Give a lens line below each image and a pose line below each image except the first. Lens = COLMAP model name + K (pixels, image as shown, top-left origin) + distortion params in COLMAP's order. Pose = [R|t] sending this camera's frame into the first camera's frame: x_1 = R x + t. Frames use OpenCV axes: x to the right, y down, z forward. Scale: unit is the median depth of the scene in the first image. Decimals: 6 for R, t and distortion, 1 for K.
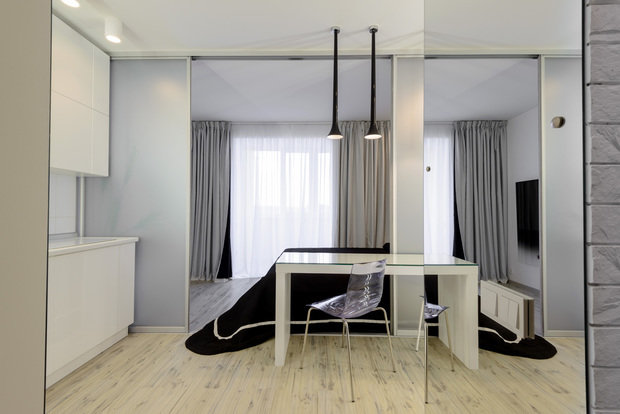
lens RADIAL K [[276.0, 0, 310.0], [0, 276.0, 207.0], [0, 0, 1]] dist [0.030346, -0.019317]
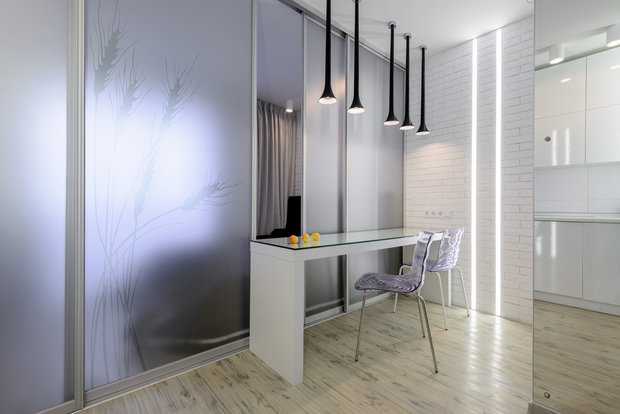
lens RADIAL K [[276.0, 0, 310.0], [0, 276.0, 207.0], [0, 0, 1]] dist [0.030346, -0.019317]
pose [[0.749750, -0.003356, 0.661712, -0.486160], [-0.010660, 0.999796, 0.017149, 0.061024], [-0.661635, -0.019911, 0.749562, 0.343777]]
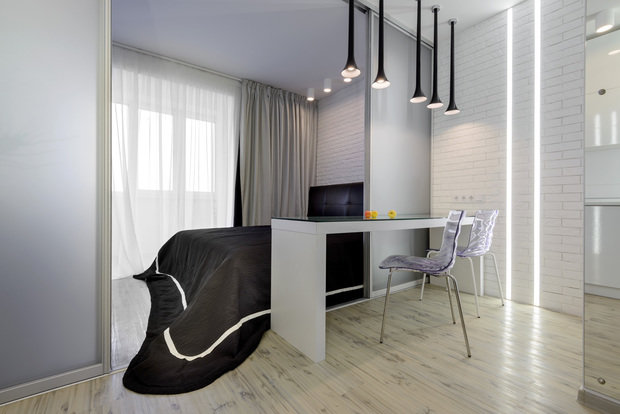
lens RADIAL K [[276.0, 0, 310.0], [0, 276.0, 207.0], [0, 0, 1]] dist [0.030346, -0.019317]
pose [[0.798075, -0.003999, 0.602545, -0.472710], [-0.009582, 0.999767, 0.019326, 0.124739], [-0.602482, -0.021197, 0.797851, 0.362254]]
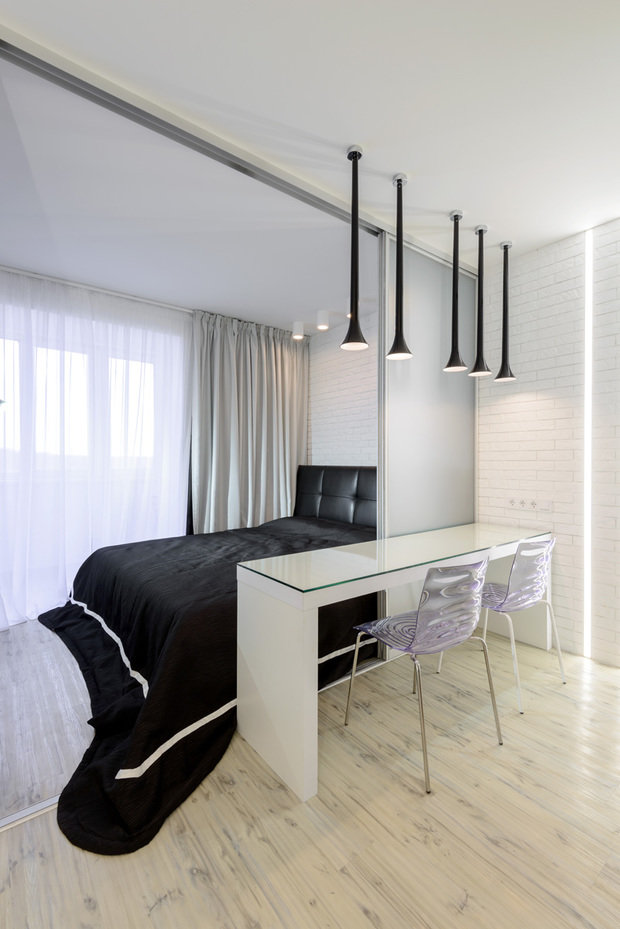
lens RADIAL K [[413.6, 0, 313.5], [0, 413.6, 465.9], [0, 0, 1]] dist [0.030346, -0.019317]
pose [[0.779623, -0.015947, 0.626046, -0.462871], [-0.002797, 0.999577, 0.028945, -0.032295], [-0.626242, -0.024317, 0.779249, 0.356392]]
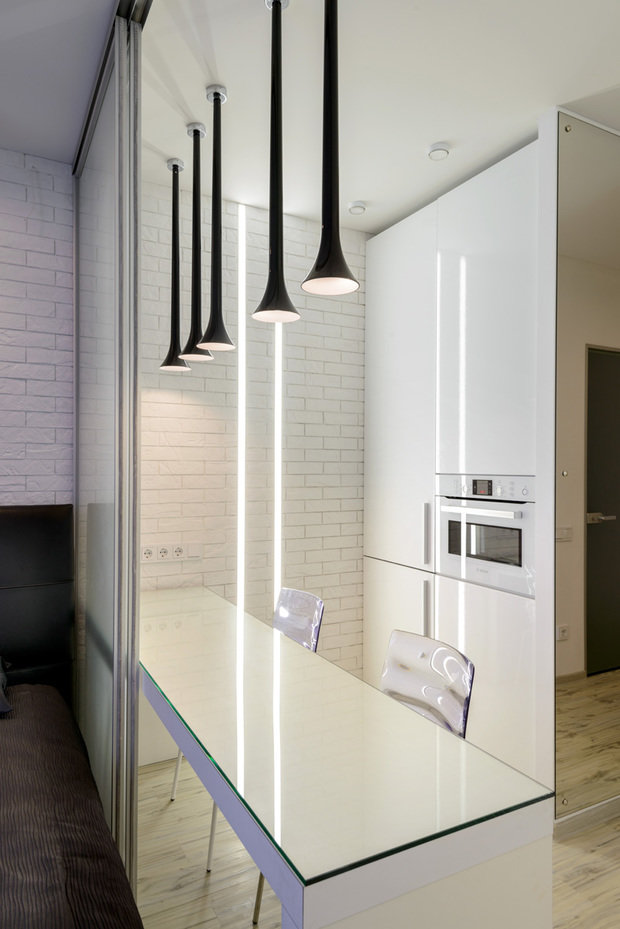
lens RADIAL K [[598.0, 0, 310.0], [0, 598.0, 464.5], [0, 0, 1]] dist [0.031518, 0.000058]
pose [[-0.486181, -0.007444, 0.873827, -0.402042], [-0.019869, 0.999799, -0.002538, -0.064932], [-0.873632, -0.018596, -0.486231, 1.209896]]
